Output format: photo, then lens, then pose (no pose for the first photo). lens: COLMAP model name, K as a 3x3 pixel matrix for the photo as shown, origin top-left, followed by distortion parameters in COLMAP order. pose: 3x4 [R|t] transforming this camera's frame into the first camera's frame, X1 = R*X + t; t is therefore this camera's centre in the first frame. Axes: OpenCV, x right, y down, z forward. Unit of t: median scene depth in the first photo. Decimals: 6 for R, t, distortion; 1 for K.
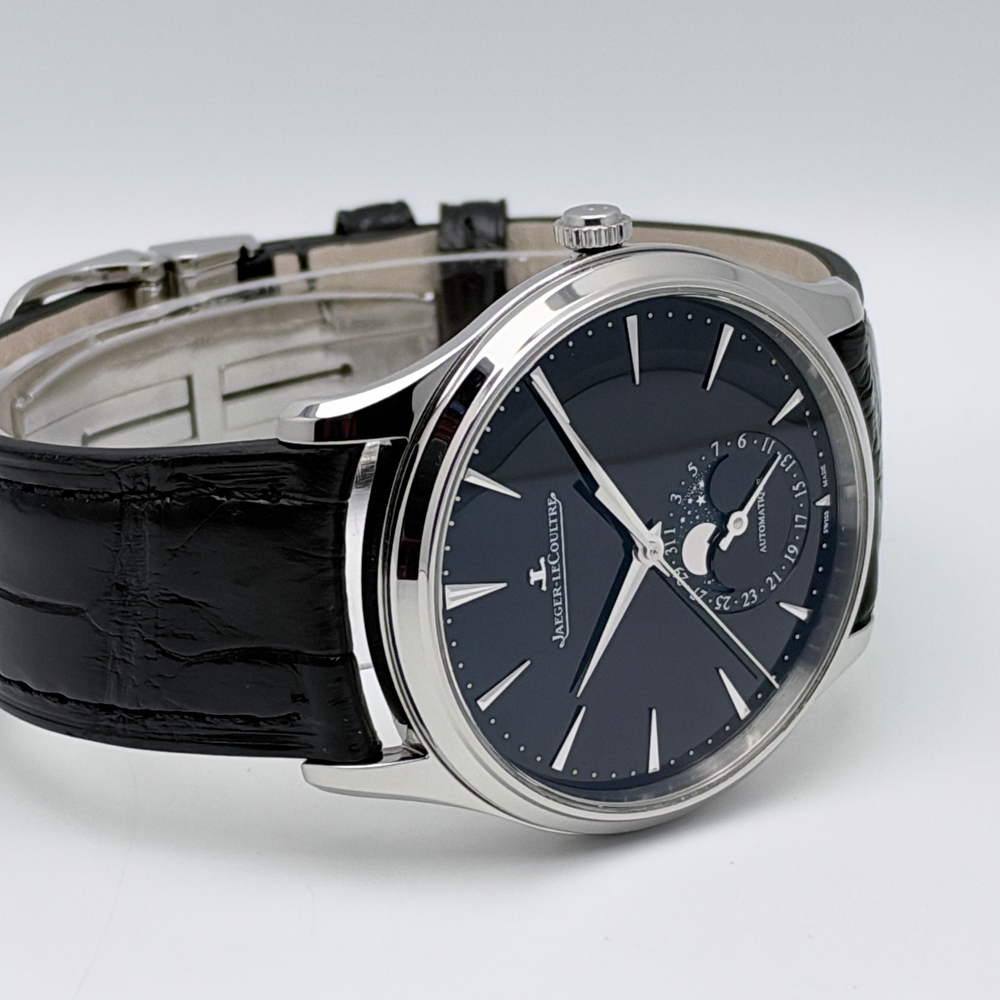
lens RADIAL K [[4638.6, 0, 500.0], [0, 4638.6, 500.0], [0, 0, 1]] dist [0.828532, -55.533351]
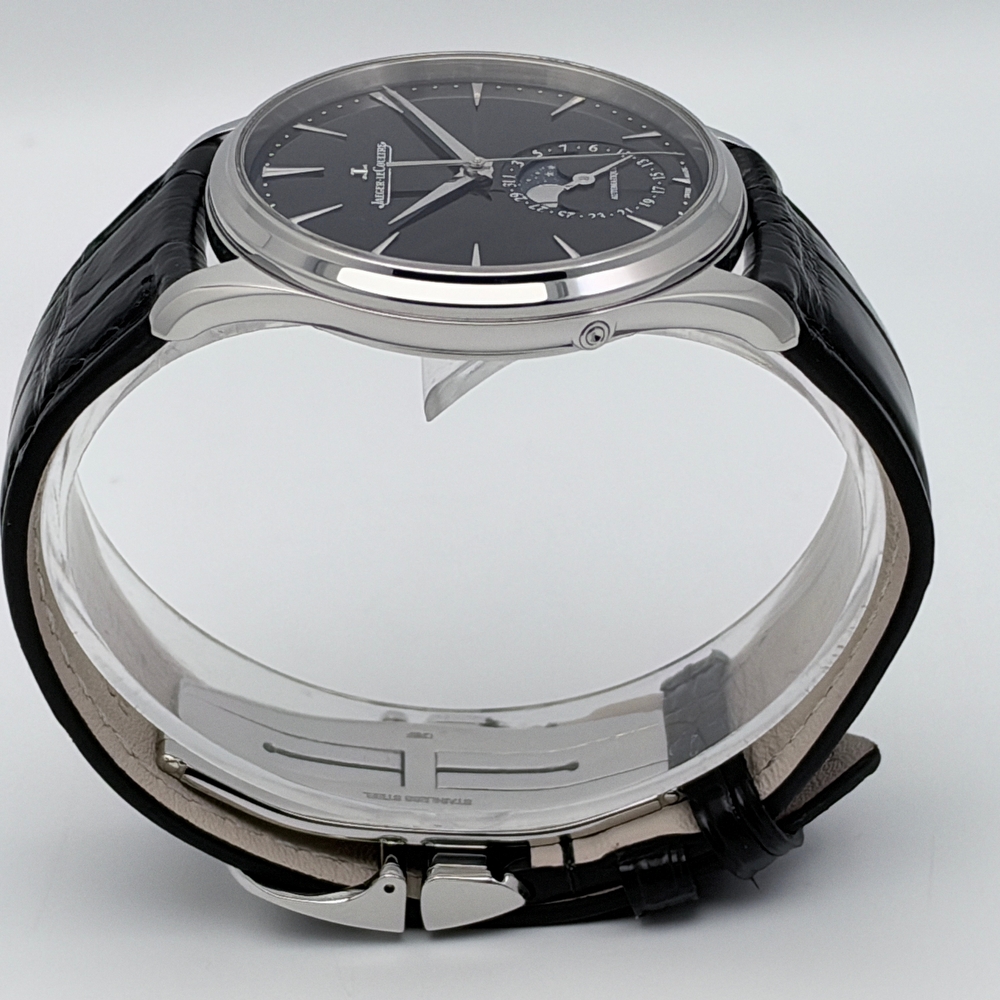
lens RADIAL K [[4638.6, 0, 500.0], [0, 4638.6, 500.0], [0, 0, 1]] dist [0.828532, -55.533351]
pose [[0.835701, -0.440663, -0.327749, 0.364499], [-0.195868, 0.318387, -0.927505, 1.061315], [0.513068, 0.839313, 0.179764, 0.863781]]
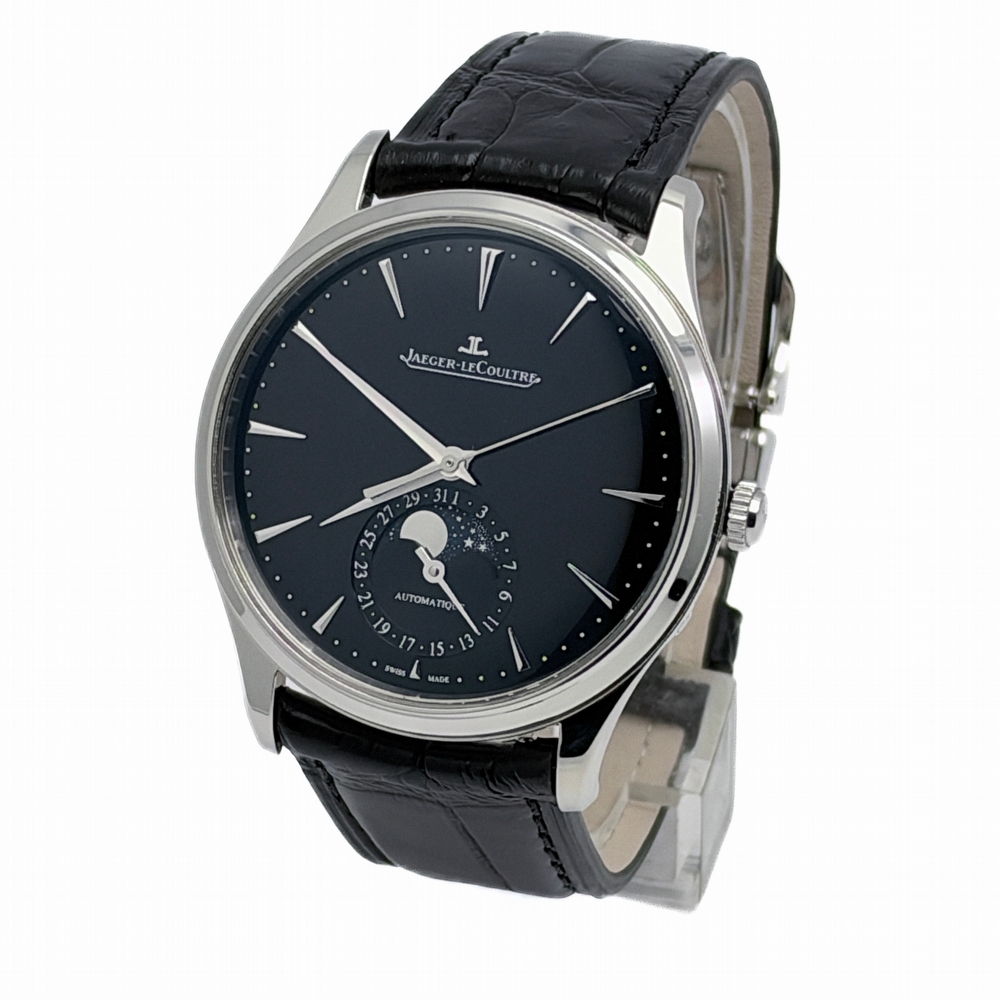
lens RADIAL K [[4638.6, 0, 500.0], [0, 4638.6, 500.0], [0, 0, 1]] dist [0.828532, -55.533351]
pose [[-0.336019, 0.778120, -0.530680, 0.609125], [-0.927156, -0.372427, 0.040983, -0.047471], [-0.165750, 0.505794, 0.846581, 0.079788]]
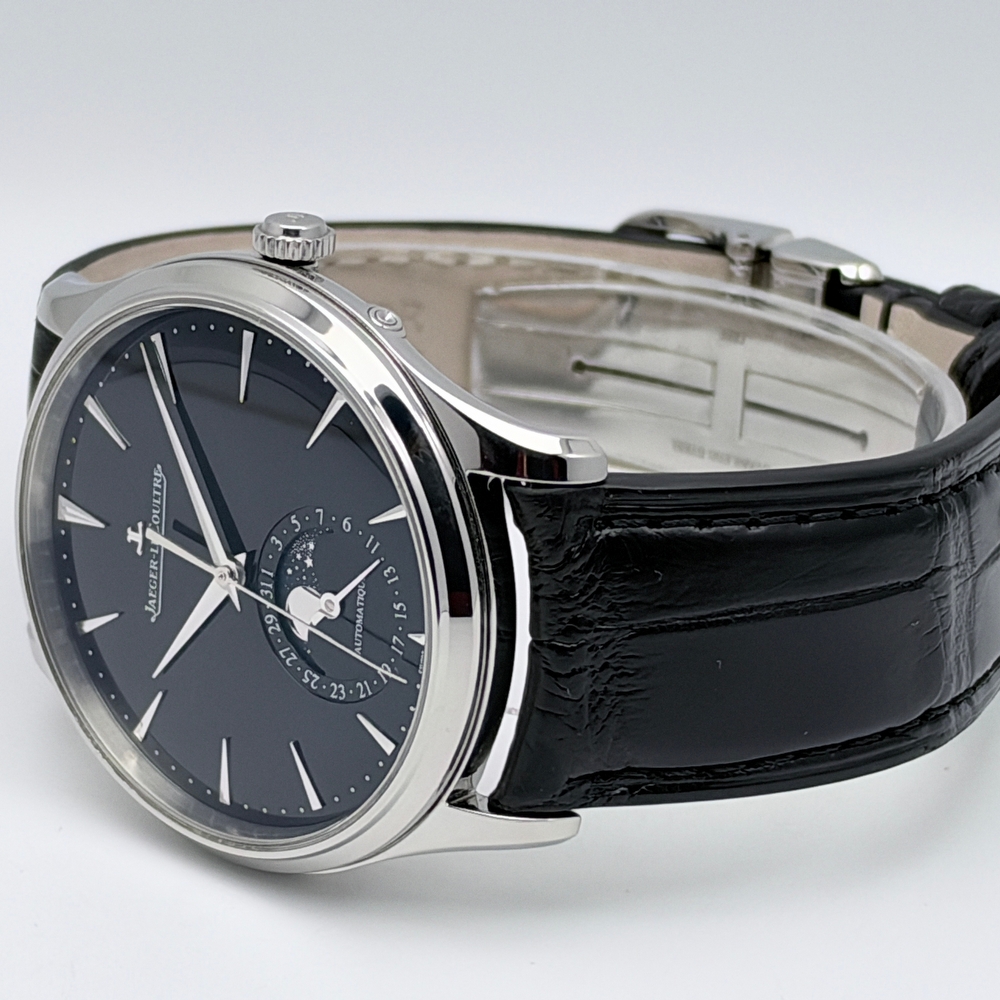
lens RADIAL K [[4638.6, 0, 500.0], [0, 4638.6, 500.0], [0, 0, 1]] dist [0.828532, -55.533351]
pose [[0.262379, 0.381012, -0.886559, 0.876963], [-0.344699, 0.895138, 0.282684, -0.288469], [0.901299, 0.231426, 0.366200, 0.694327]]
